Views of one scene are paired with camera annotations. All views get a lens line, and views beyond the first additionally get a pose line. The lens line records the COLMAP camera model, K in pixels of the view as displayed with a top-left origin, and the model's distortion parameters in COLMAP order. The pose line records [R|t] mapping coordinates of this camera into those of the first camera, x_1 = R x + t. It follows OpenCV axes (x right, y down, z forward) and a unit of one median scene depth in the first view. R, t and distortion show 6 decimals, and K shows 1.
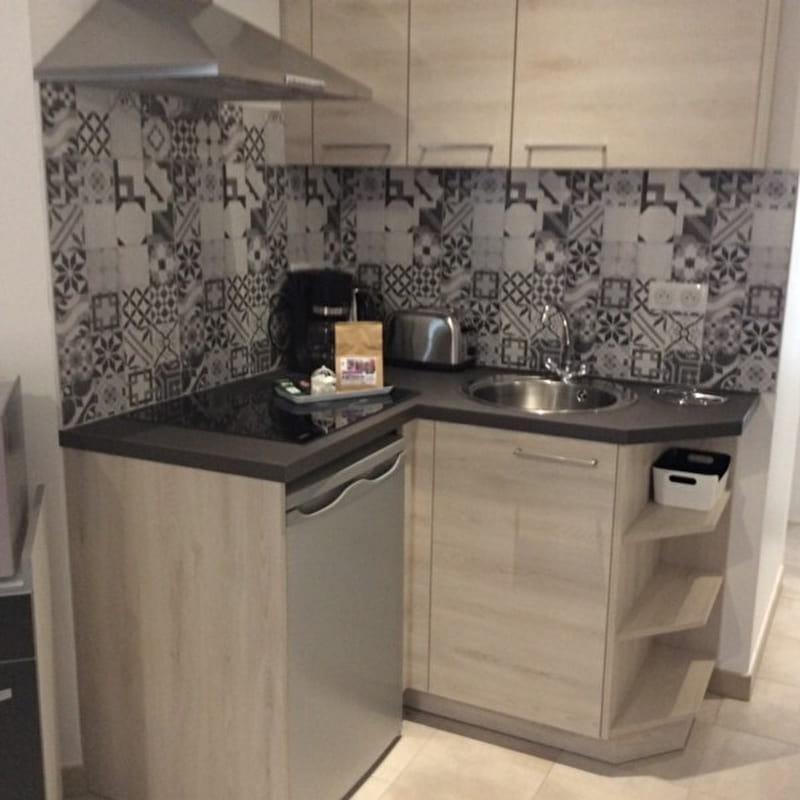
lens RADIAL K [[963.7, 0, 399.9], [0, 963.7, 400.3], [0, 0, 1]] dist [-0.004548, 0.000000]
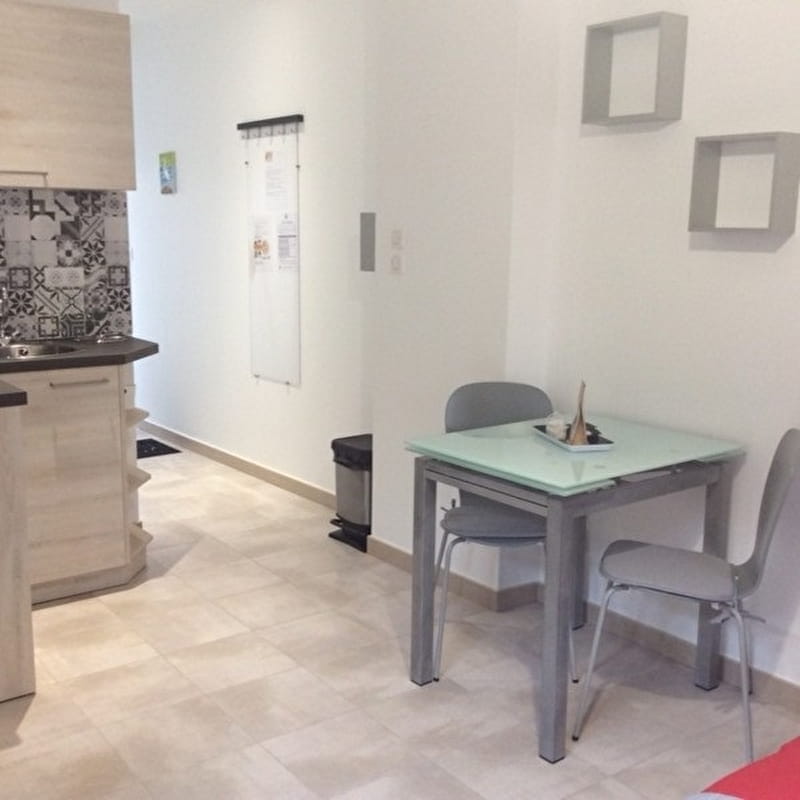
lens RADIAL K [[963.7, 0, 401.1], [0, 963.7, 400.2], [0, 0, 1]] dist [-0.004548, 0.000000]
pose [[0.451874, -0.171880, 0.875367, -0.802811], [0.175617, 0.979200, 0.101612, 0.016702], [-0.874625, 0.107814, 0.472660, -0.115313]]
